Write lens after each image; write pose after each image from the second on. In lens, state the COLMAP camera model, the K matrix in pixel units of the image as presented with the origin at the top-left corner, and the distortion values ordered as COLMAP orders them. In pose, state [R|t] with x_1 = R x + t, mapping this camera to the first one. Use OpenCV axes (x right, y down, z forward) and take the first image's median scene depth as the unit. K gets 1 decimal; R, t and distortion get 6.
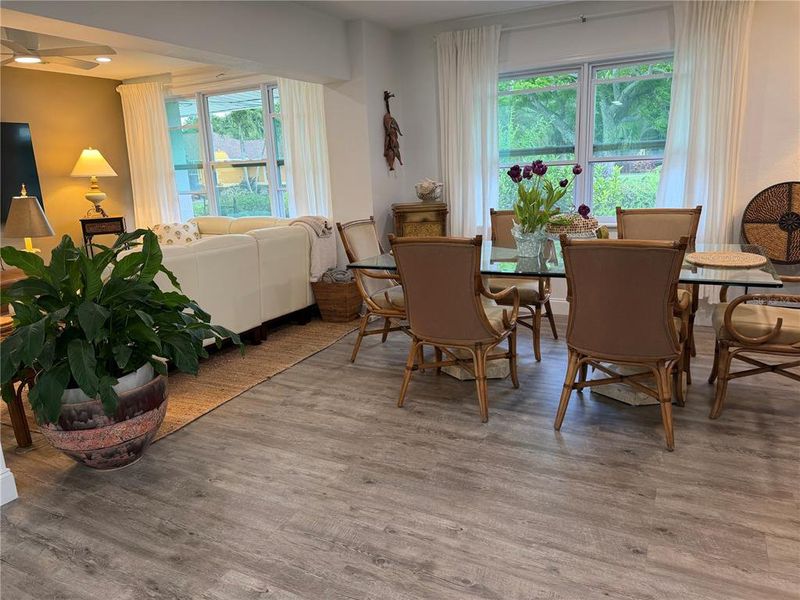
lens RADIAL K [[550.9, 0, 394.4], [0, 550.9, 299.3], [0, 0, 1]] dist [0.093203, -0.125725]
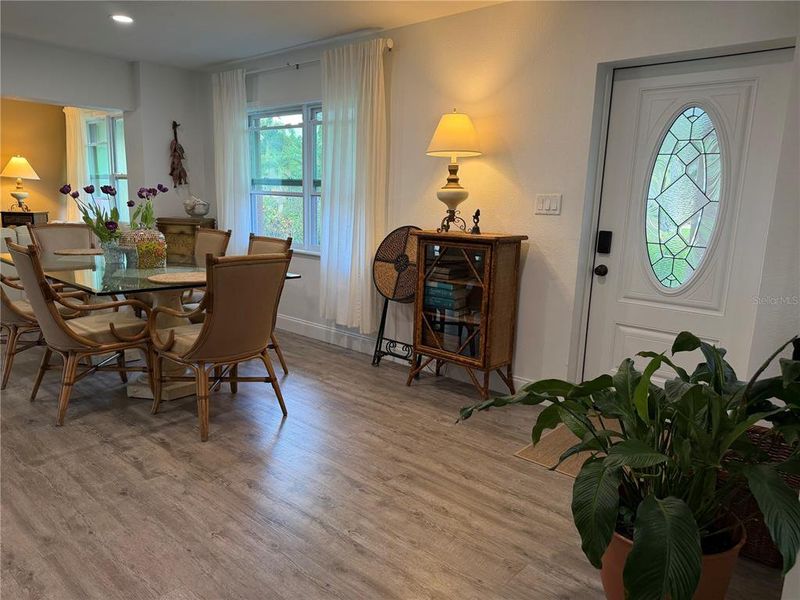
lens RADIAL K [[550.9, 0, 394.4], [0, 550.9, 299.3], [0, 0, 1]] dist [0.093203, -0.125725]
pose [[0.967979, 0.118267, -0.221427, 0.724286], [-0.128107, 0.991289, -0.030564, -0.027919], [0.215884, 0.057952, 0.974698, -0.017067]]
